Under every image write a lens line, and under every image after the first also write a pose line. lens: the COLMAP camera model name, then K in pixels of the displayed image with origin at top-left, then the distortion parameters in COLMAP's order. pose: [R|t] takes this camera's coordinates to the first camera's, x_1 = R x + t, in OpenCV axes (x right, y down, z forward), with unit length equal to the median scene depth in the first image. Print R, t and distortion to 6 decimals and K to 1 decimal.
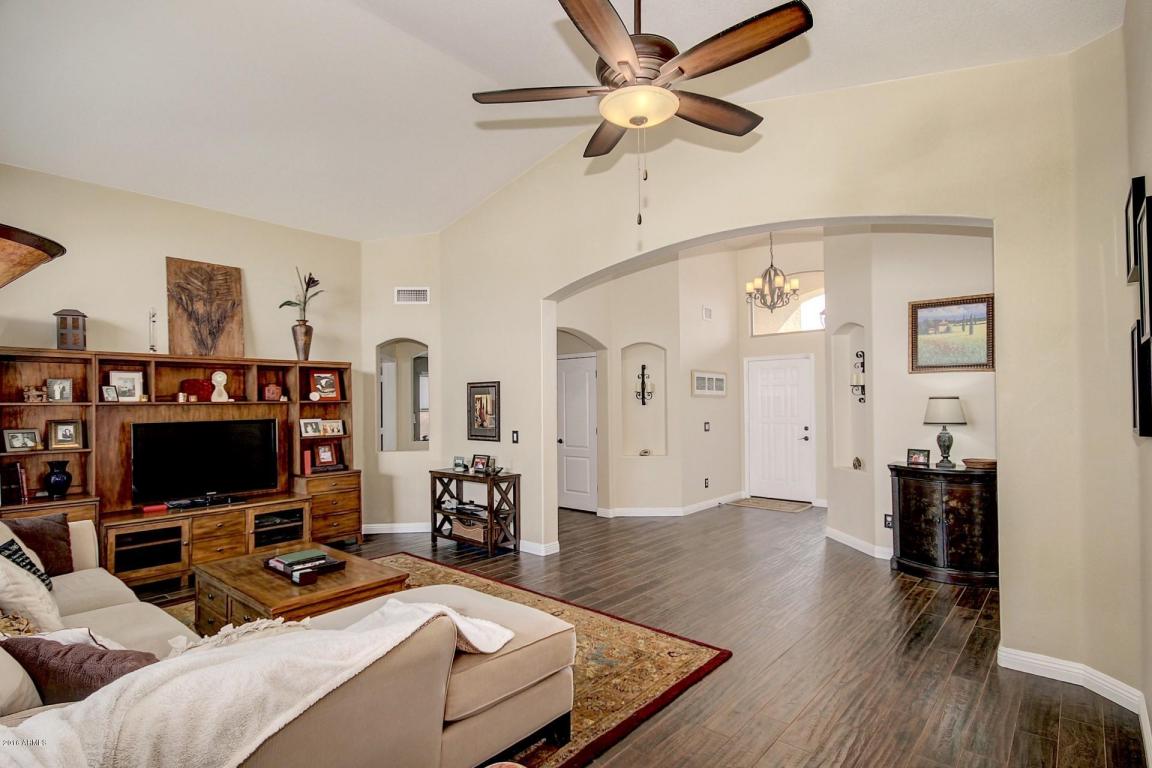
lens RADIAL K [[578.1, 0, 584.4], [0, 578.1, 394.0], [0, 0, 1]] dist [0.021461, -0.001099]
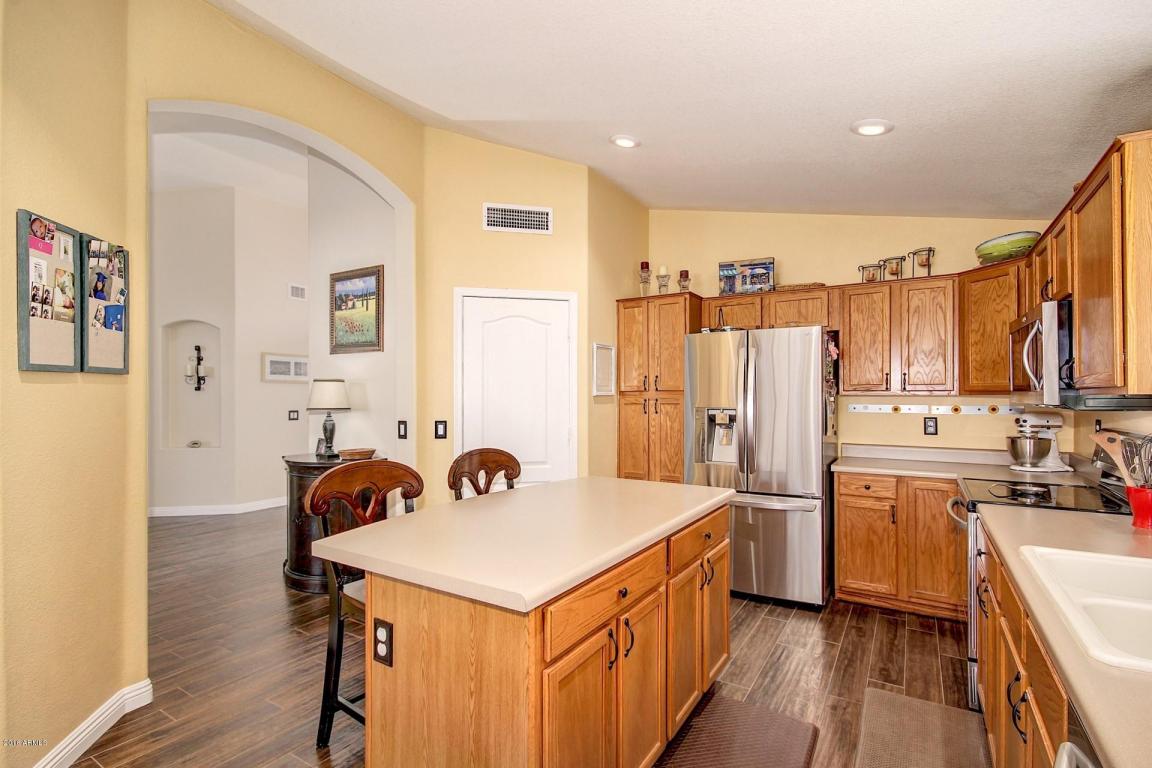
lens RADIAL K [[541.2, 0, 572.6], [0, 541.2, 396.0], [0, 0, 1]] dist [0.007227, -0.000901]
pose [[0.989330, 0.008503, 0.145446, 0.793893], [-0.010564, 0.999854, 0.013406, 0.014116], [-0.145311, -0.014799, 0.989275, 0.115383]]
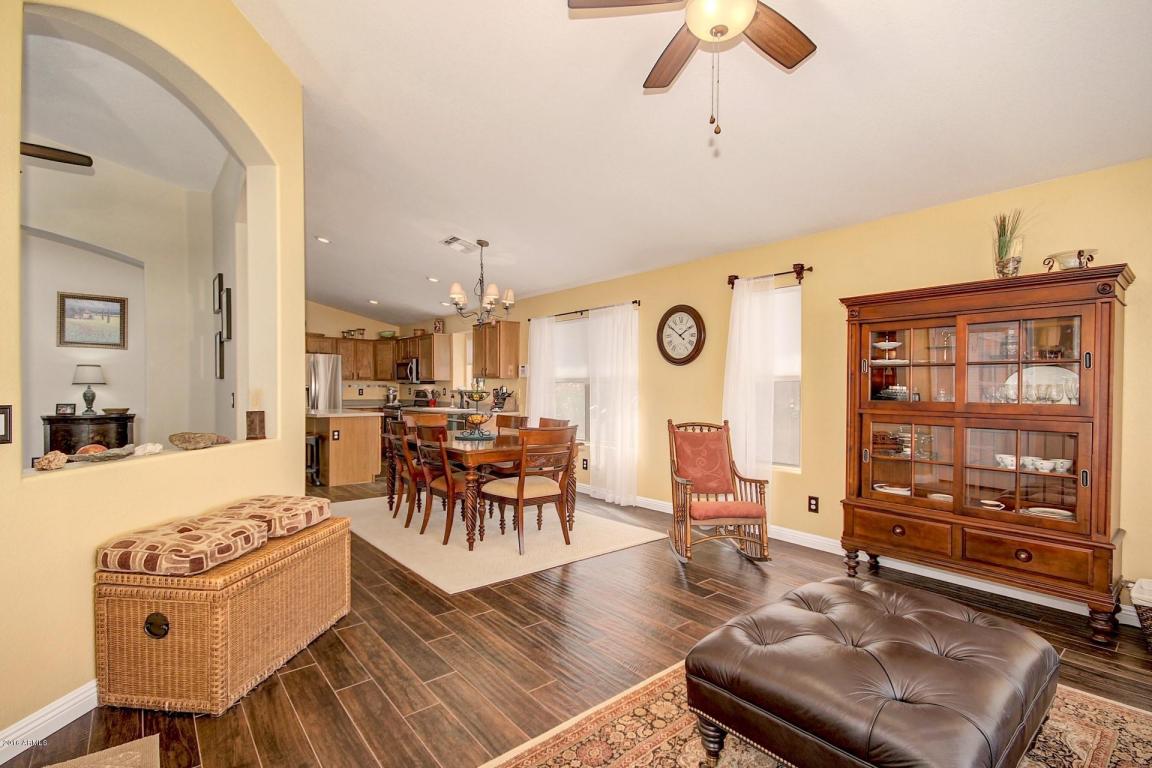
lens RADIAL K [[534.3, 0, 571.3], [0, 534.3, 396.1], [0, 0, 1]] dist [-0.004417, -0.000019]
pose [[0.169836, -0.004663, 0.985461, -0.413111], [-0.022921, 0.999700, 0.008680, 0.038765], [-0.985206, -0.024062, 0.169678, -0.333979]]
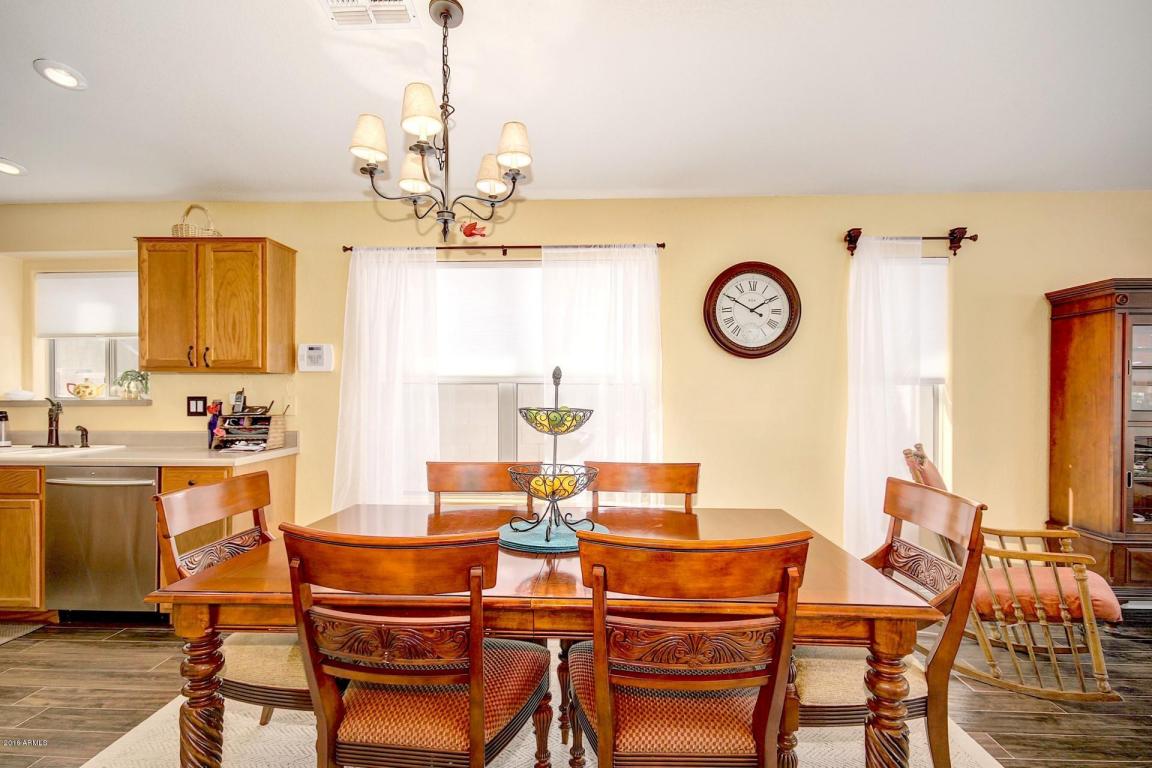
lens RADIAL K [[573.5, 0, 575.3], [0, 573.5, 395.3], [0, 0, 1]] dist [0.015923, -0.000738]
pose [[-0.625596, 0.003446, 0.780140, 0.198729], [-0.009508, 0.999882, -0.012040, 0.038490], [-0.780089, -0.014949, -0.625489, 0.208620]]
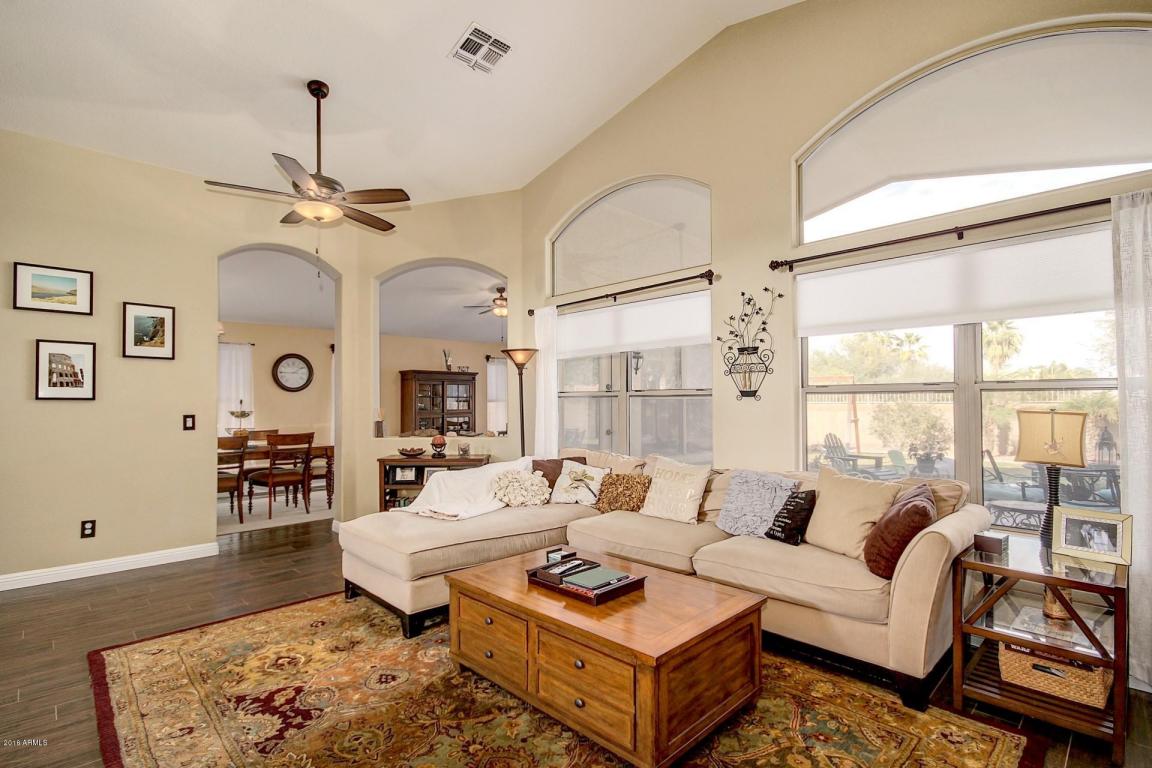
lens RADIAL K [[541.2, 0, 568.5], [0, 541.2, 390.1], [0, 0, 1]] dist [0.007227, -0.000901]
pose [[-0.996377, 0.016814, 0.083370, -0.327797], [0.013346, 0.999029, -0.041983, 0.056101], [-0.083995, -0.040718, -0.995634, 1.115993]]
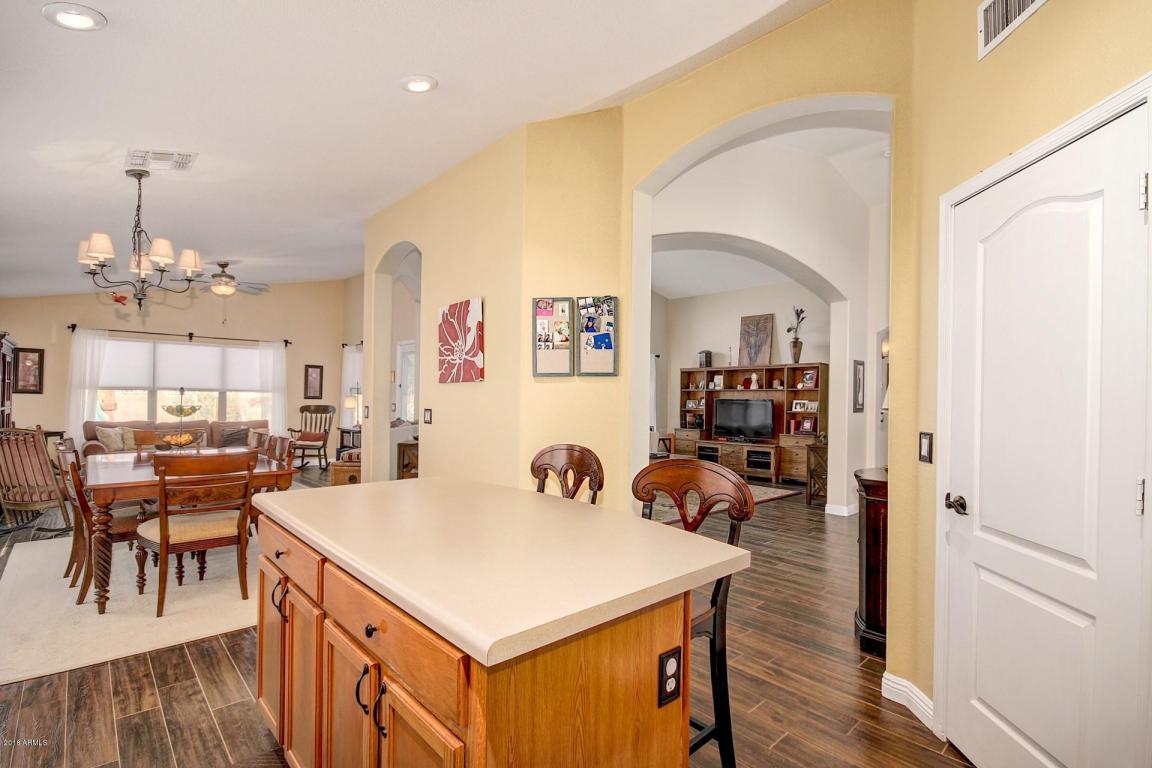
lens RADIAL K [[541.2, 0, 562.6], [0, 541.2, 396.7], [0, 0, 1]] dist [0.007227, -0.000901]
pose [[-0.136724, 0.004147, -0.990600, 1.182172], [0.000966, 0.999991, 0.004053, 0.029021], [0.990609, -0.000403, -0.136727, 0.631142]]
